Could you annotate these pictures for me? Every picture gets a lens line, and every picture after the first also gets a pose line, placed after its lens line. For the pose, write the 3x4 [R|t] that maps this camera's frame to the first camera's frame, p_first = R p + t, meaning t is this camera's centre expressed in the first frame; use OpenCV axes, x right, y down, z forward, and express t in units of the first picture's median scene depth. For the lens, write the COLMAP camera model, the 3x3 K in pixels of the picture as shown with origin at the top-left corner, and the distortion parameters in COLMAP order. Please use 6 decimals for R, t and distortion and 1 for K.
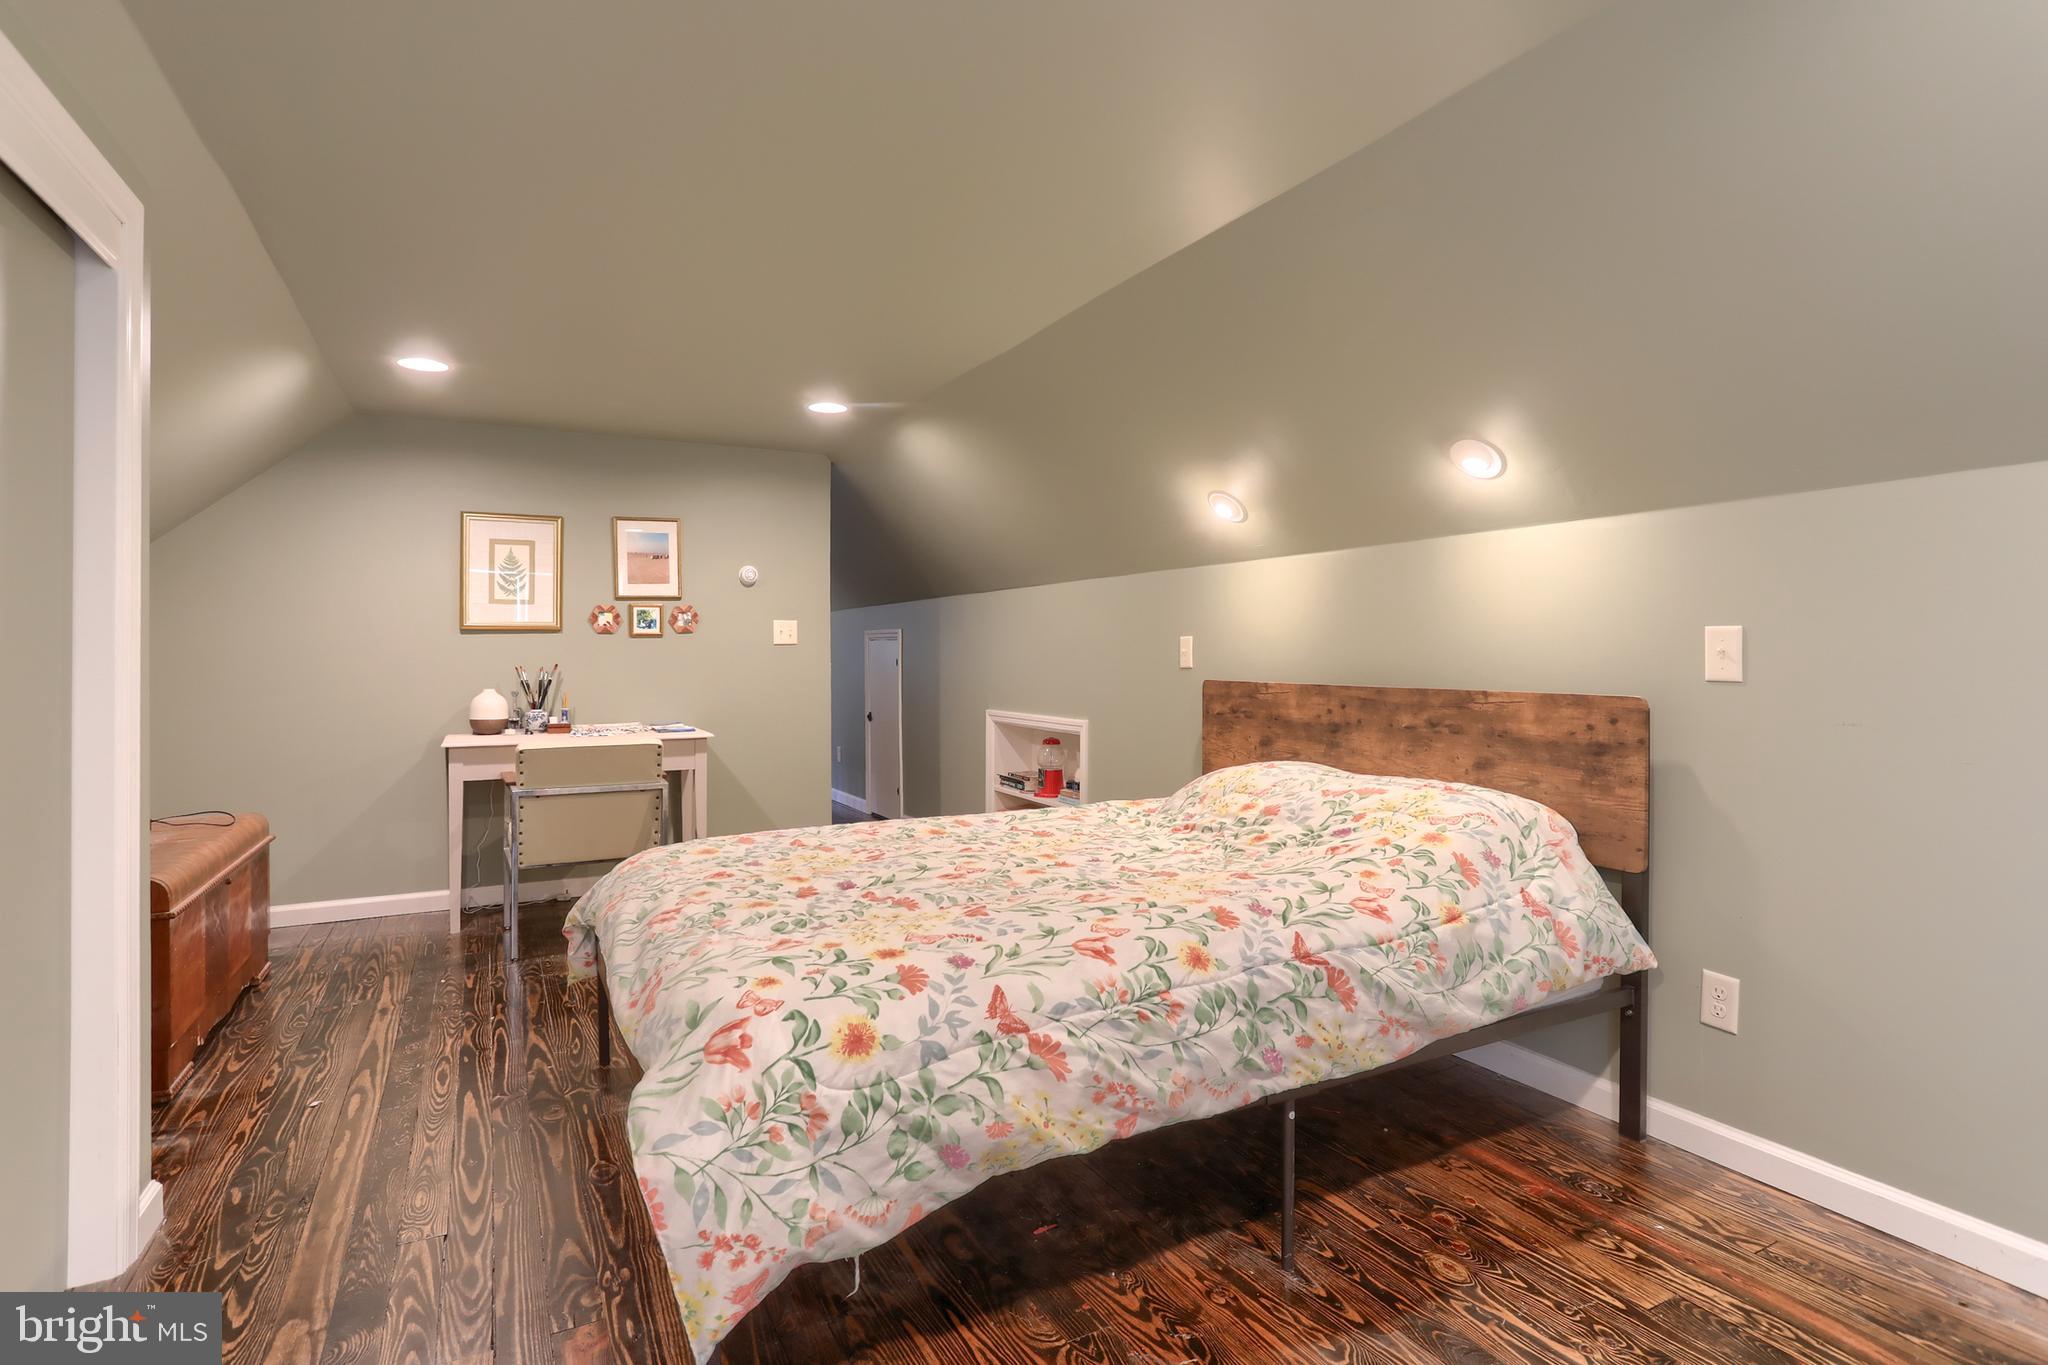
lens RADIAL K [[1004.0, 0, 1016.0], [0, 1004.0, 588.2], [0, 0, 1]] dist [-0.038064, 0.000248]
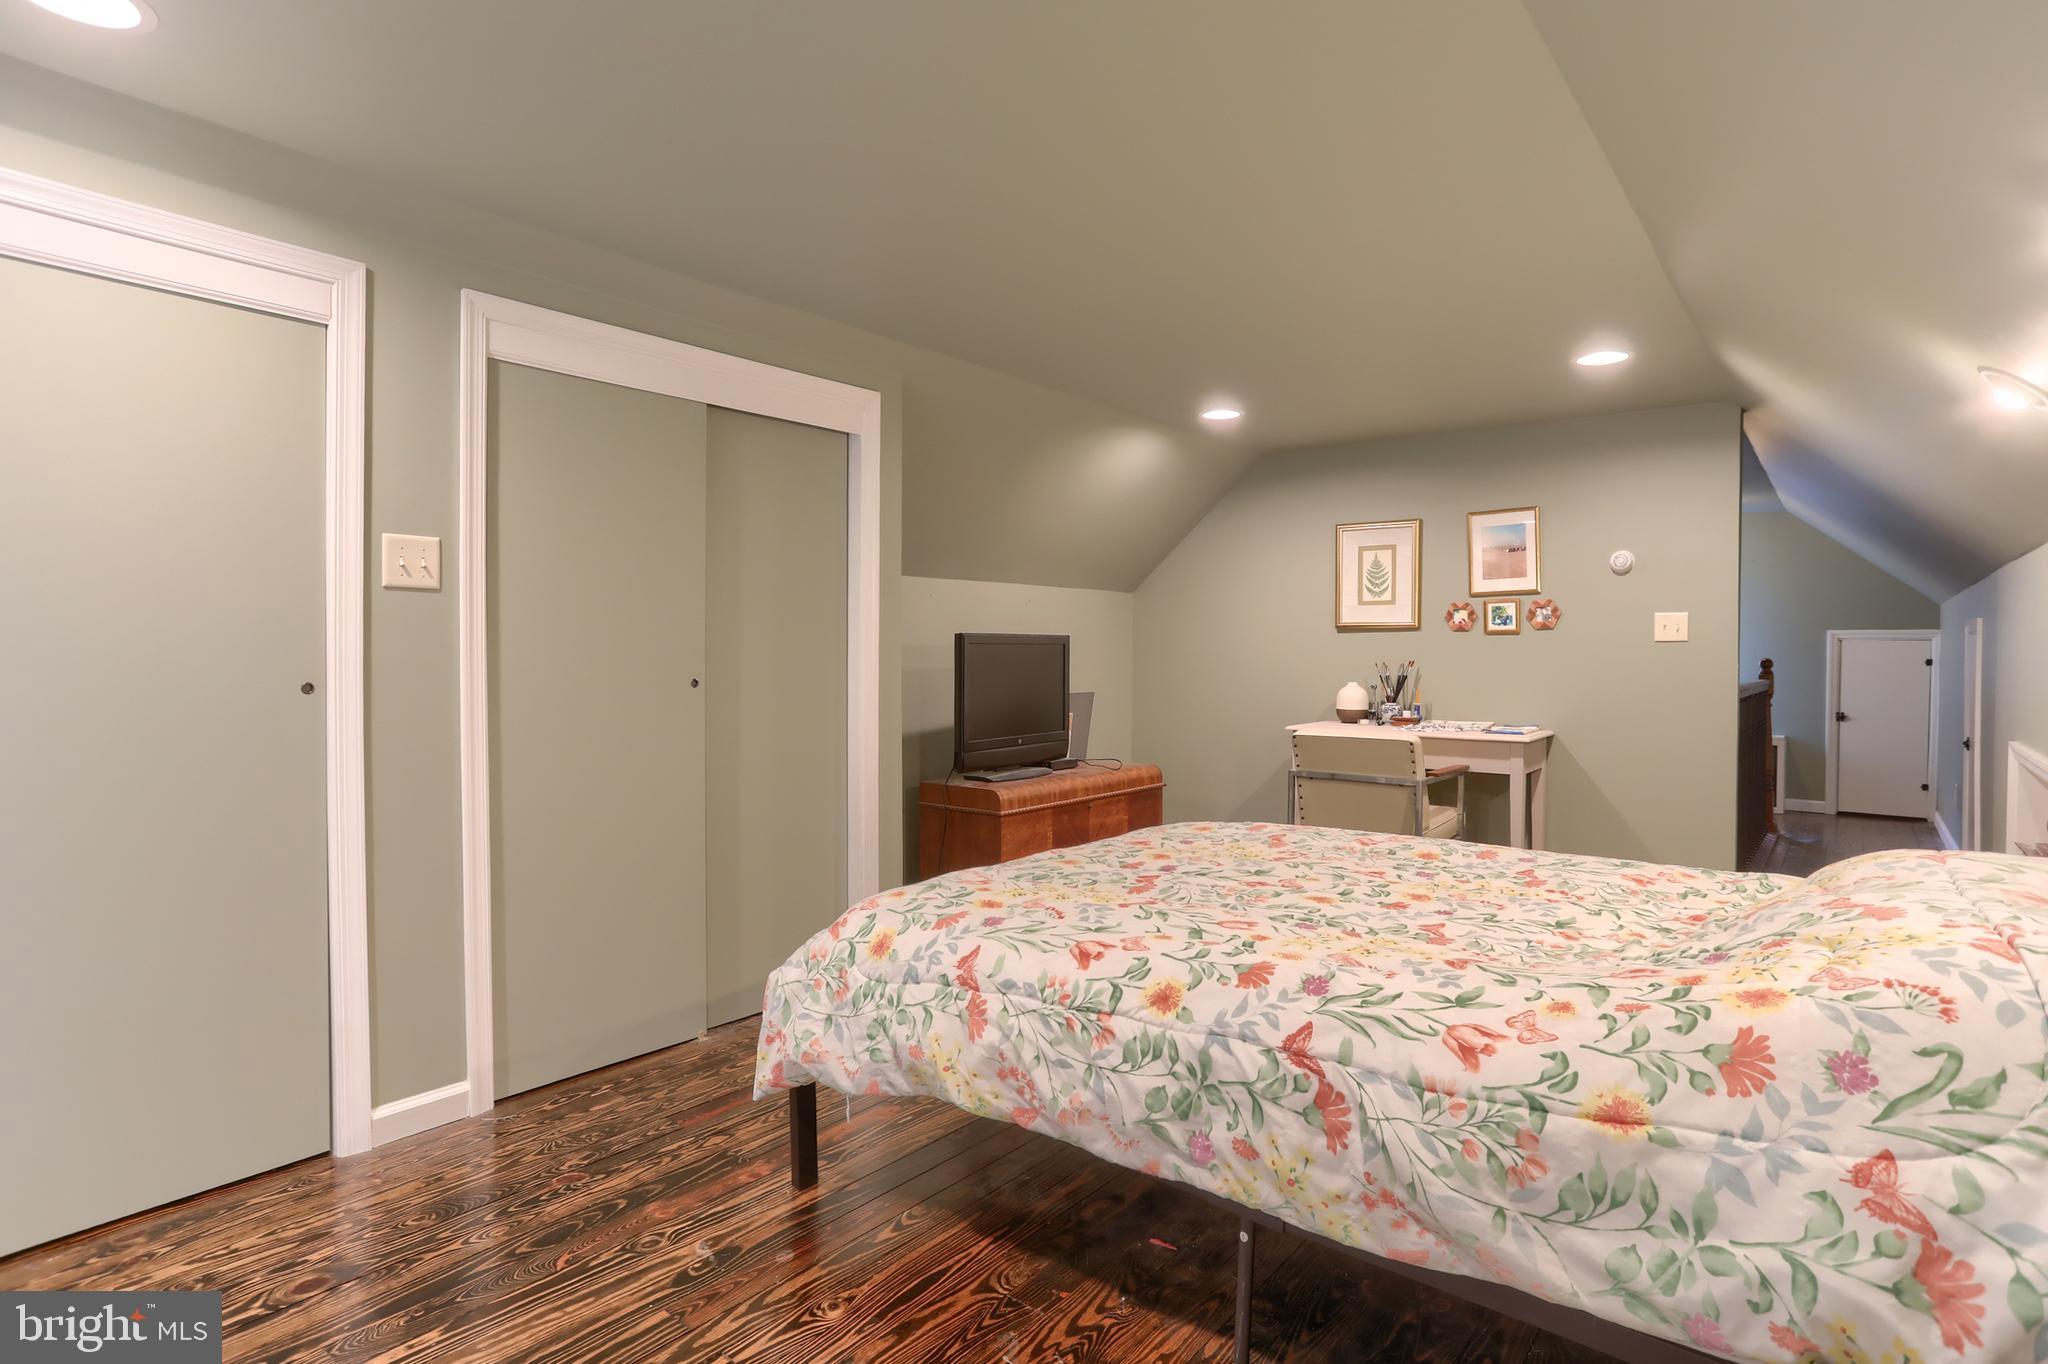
lens RADIAL K [[1015.7, 0, 1042.1], [0, 1015.7, 652.3], [0, 0, 1]] dist [-0.053273, 0.030039]
pose [[0.422292, 0.006627, -0.906436, 0.842809], [0.052412, 0.998122, 0.031715, 0.032830], [0.904943, -0.060901, 0.421151, 0.497978]]
